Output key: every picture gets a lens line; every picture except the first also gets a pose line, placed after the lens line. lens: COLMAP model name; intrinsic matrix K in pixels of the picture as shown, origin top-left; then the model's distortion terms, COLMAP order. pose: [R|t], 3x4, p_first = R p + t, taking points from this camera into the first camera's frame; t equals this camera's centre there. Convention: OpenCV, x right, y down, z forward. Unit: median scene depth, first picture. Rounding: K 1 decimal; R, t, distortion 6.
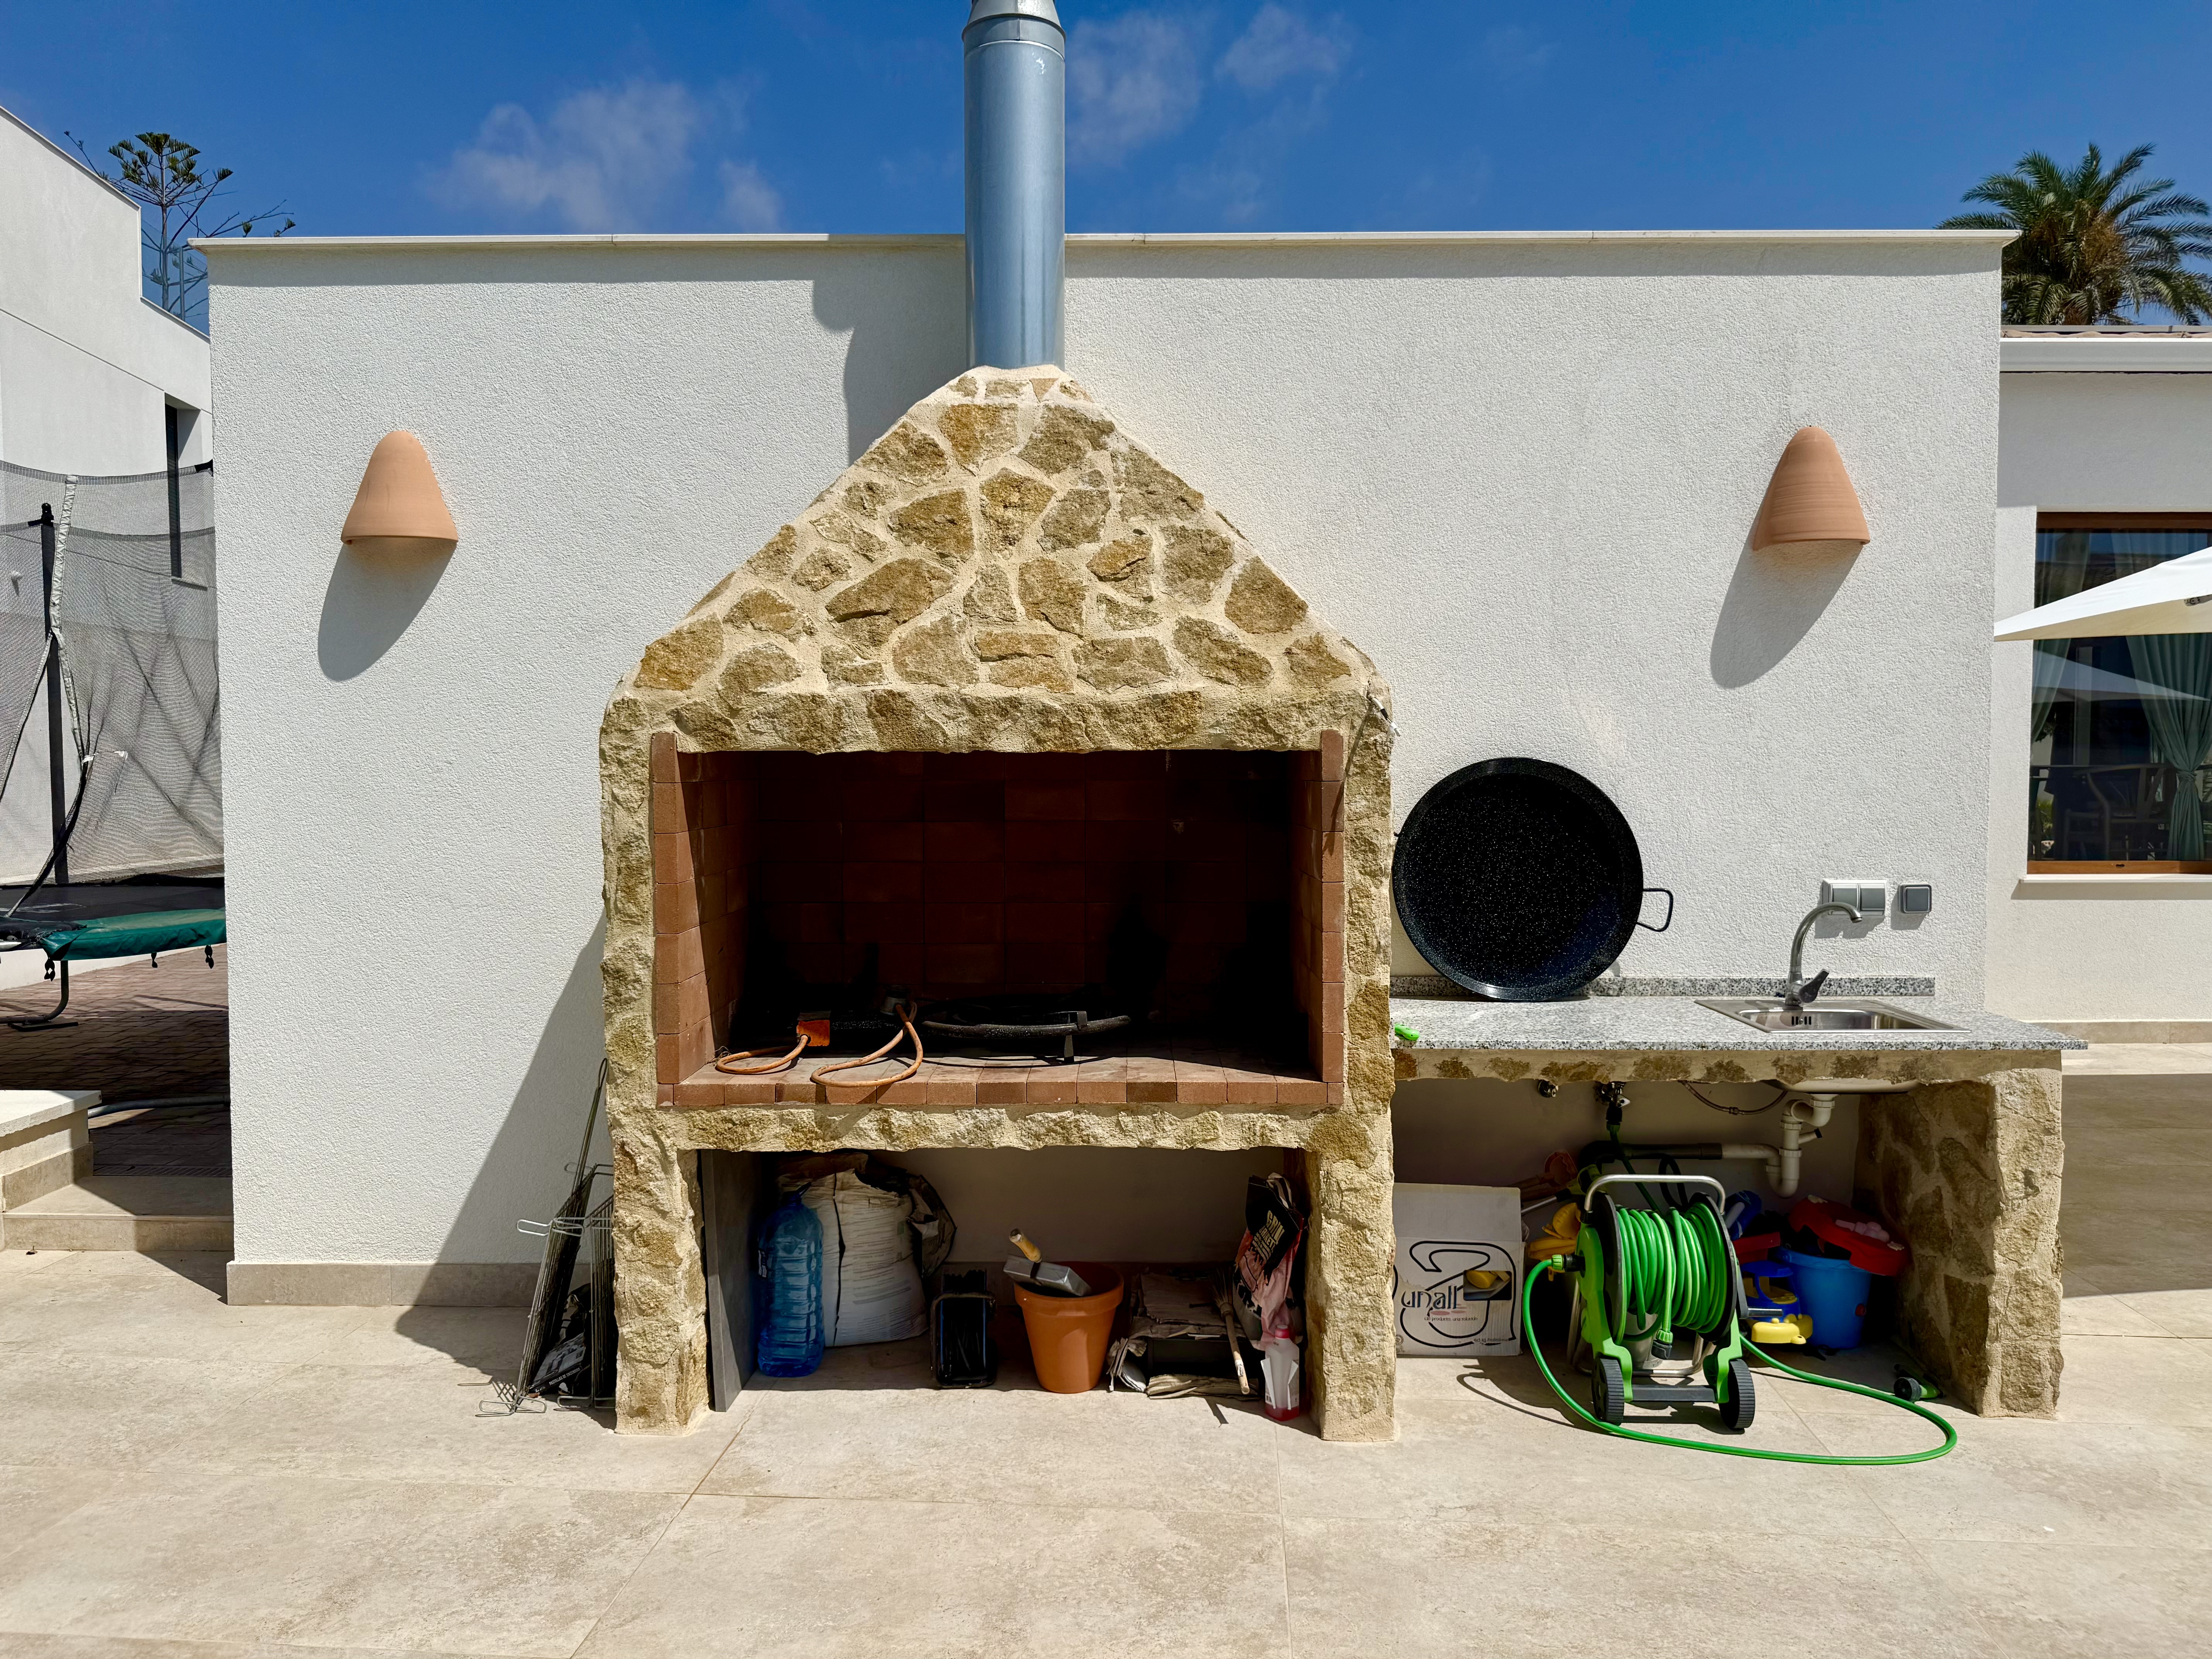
lens RADIAL K [[1576.3, 0, 1105.5], [0, 1576.3, 857.8], [0, 0, 1]] dist [0.104289, -0.121441]
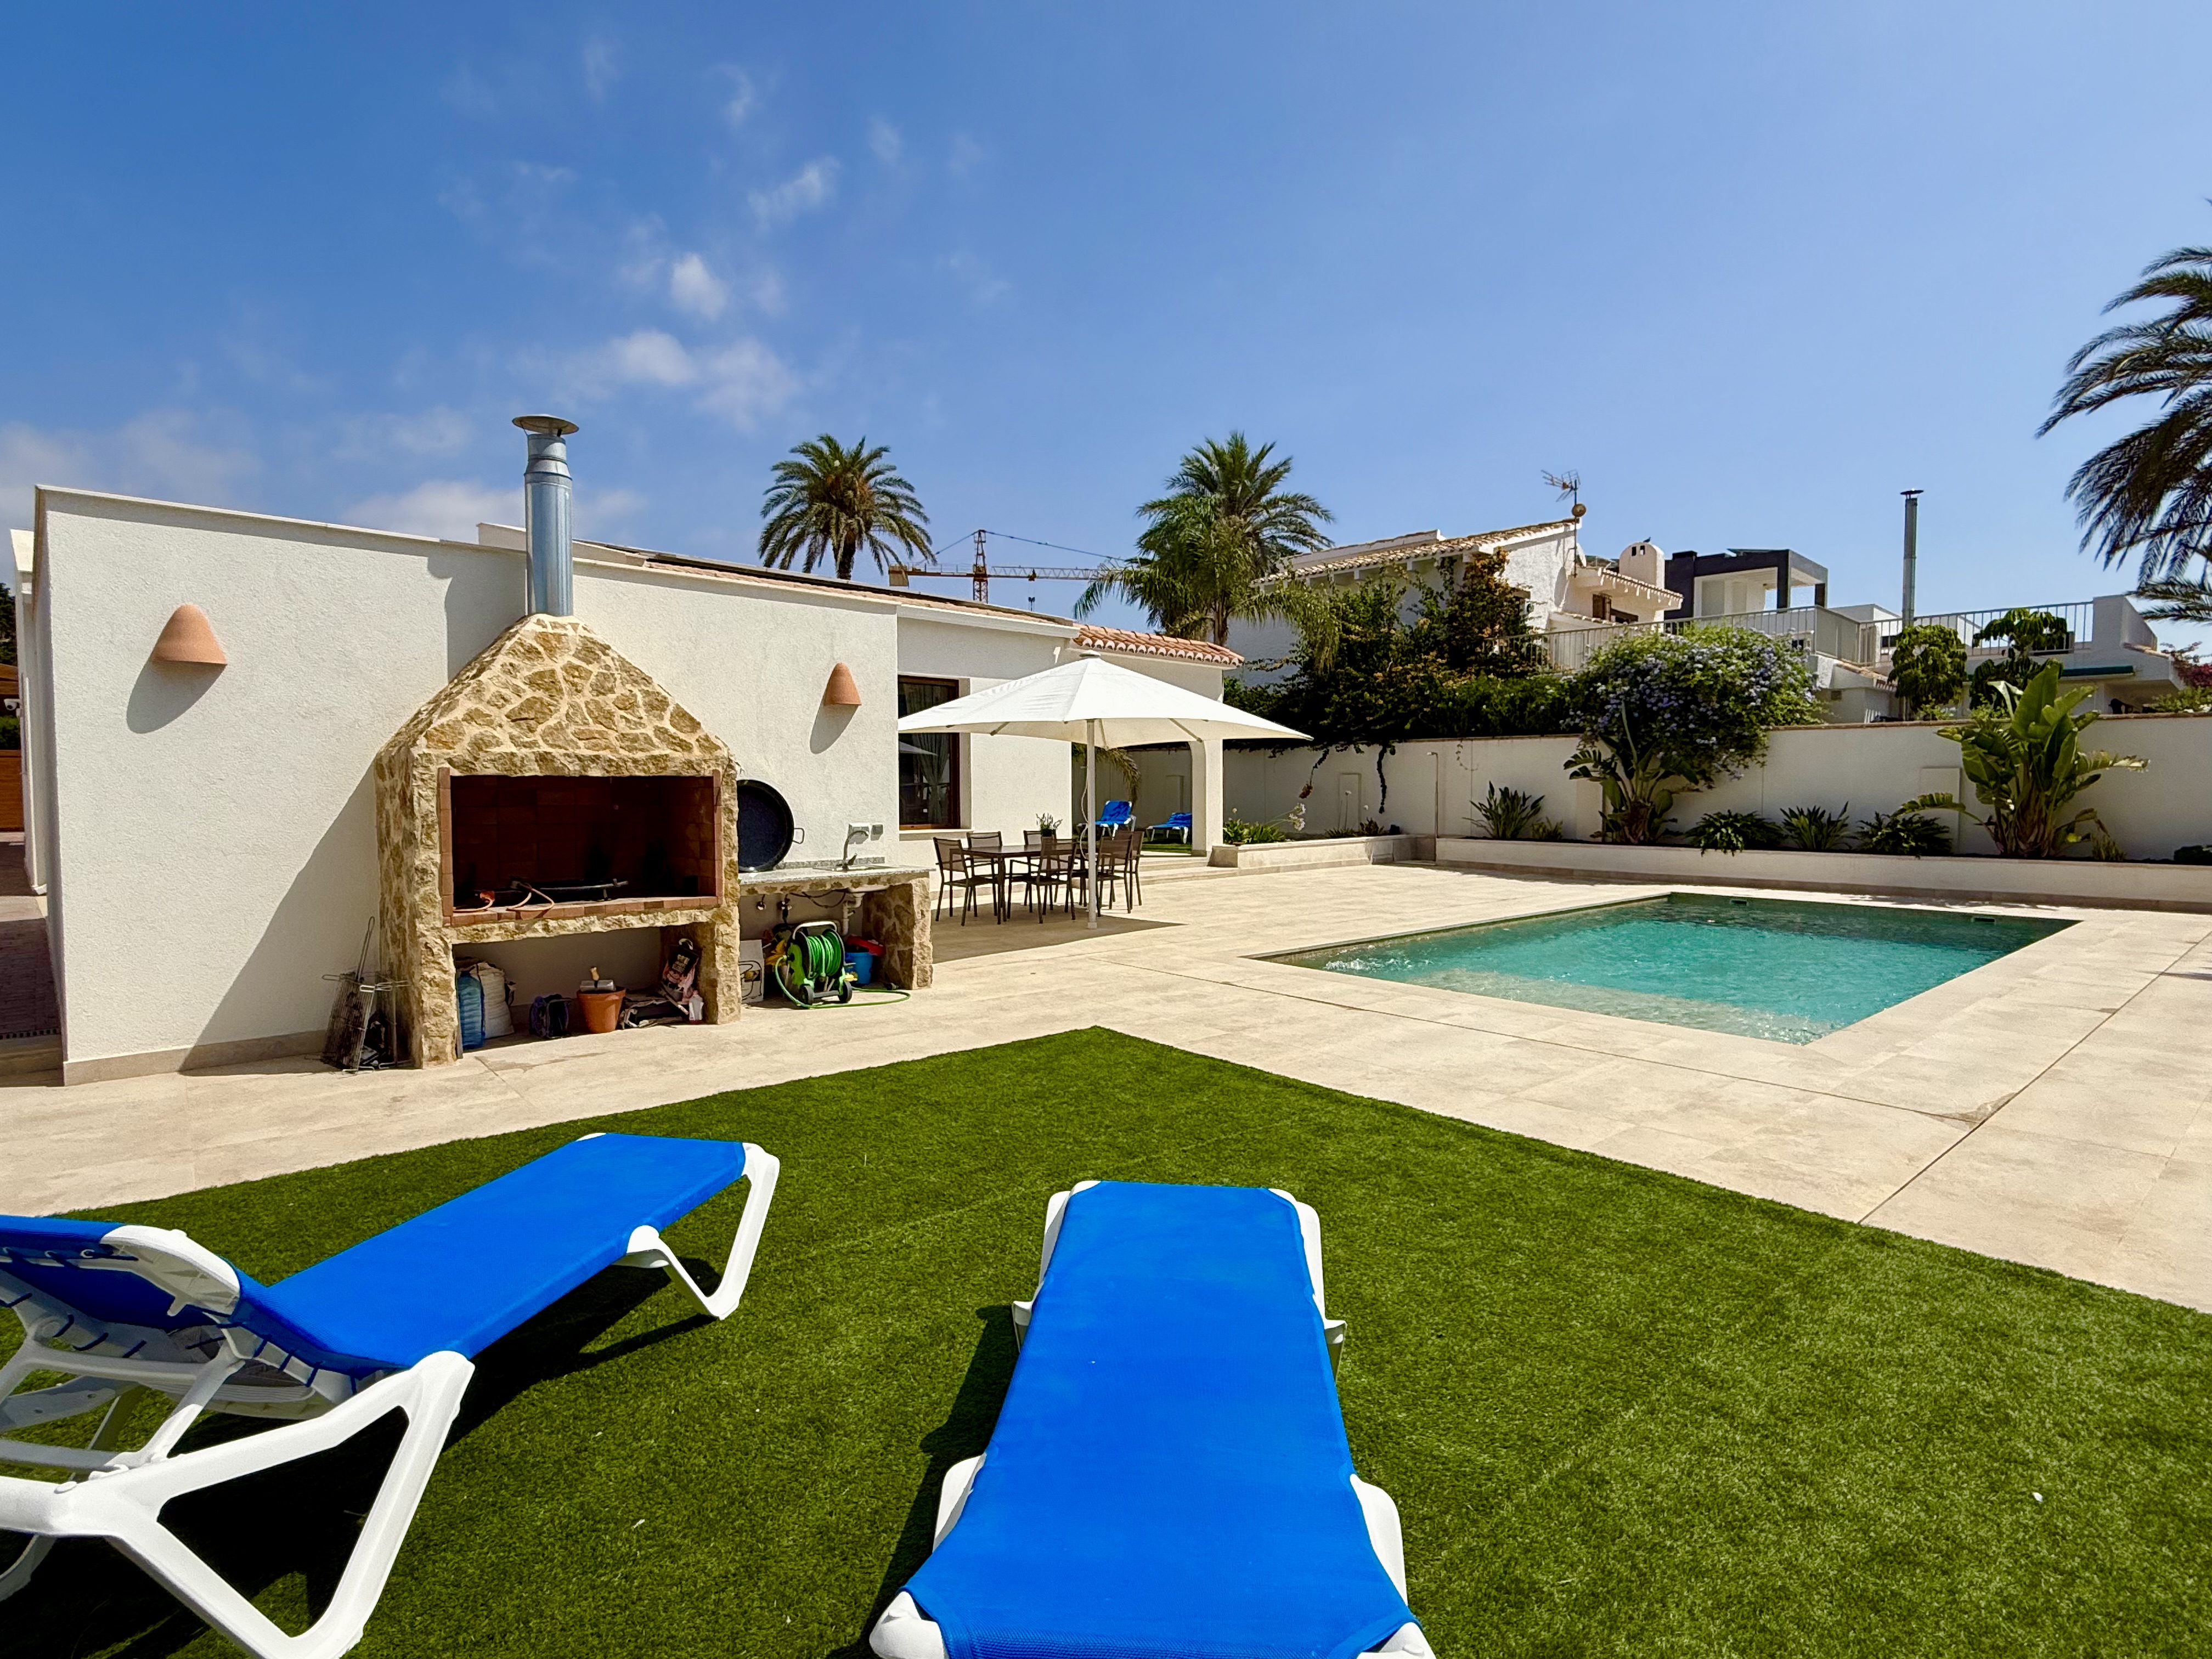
lens RADIAL K [[1120.7, 0, 1106.0], [0, 1120.7, 829.5], [0, 0, 1]] dist [0.000952, 0.000319]
pose [[0.717368, -0.026947, 0.696173, -0.701679], [0.036035, 0.999349, 0.001551, 0.044385], [-0.695762, 0.023974, 0.717872, -0.843405]]
